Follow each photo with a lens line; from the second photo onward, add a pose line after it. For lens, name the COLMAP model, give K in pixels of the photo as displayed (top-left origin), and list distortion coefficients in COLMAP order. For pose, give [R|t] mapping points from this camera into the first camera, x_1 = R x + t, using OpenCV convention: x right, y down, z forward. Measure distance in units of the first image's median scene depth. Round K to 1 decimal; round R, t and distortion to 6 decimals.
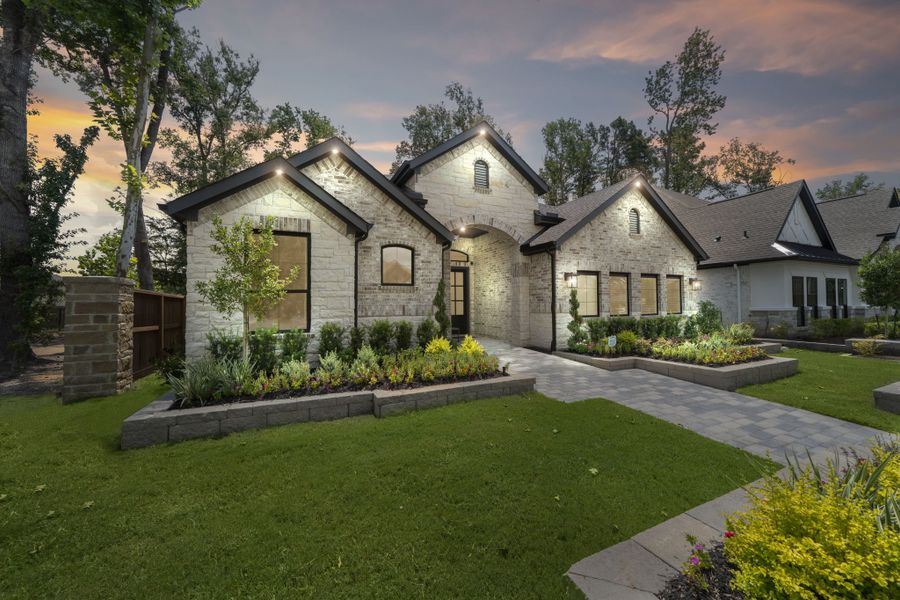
lens RADIAL K [[355.9, 0, 456.3], [0, 355.9, 300.5], [0, 0, 1]] dist [-0.012414, 0.007678]
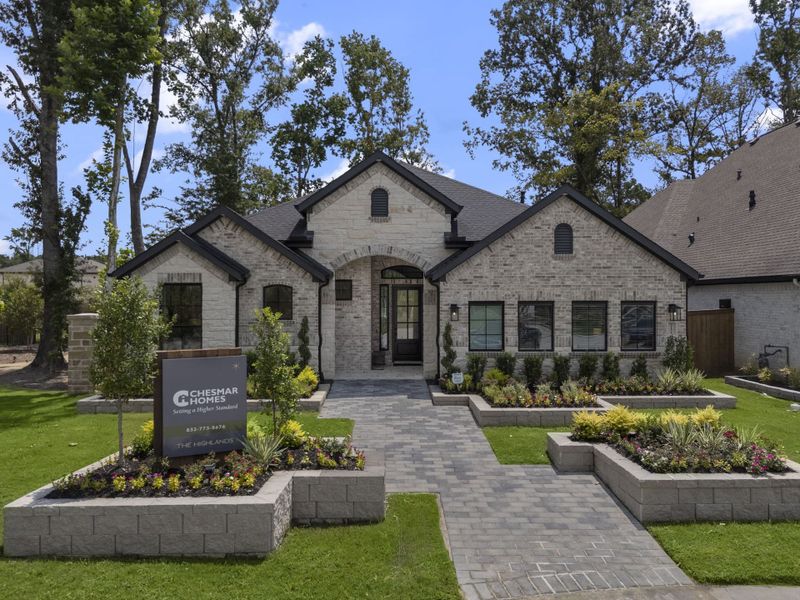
lens RADIAL K [[655.2, 0, 400.1], [0, 655.2, 313.4], [0, 0, 1]] dist [0.053898, 0.002143]
pose [[0.907775, 0.018113, -0.419067, 0.858365], [-0.002307, 0.999268, 0.038192, -0.113574], [0.419452, -0.033703, 0.907152, -0.615710]]
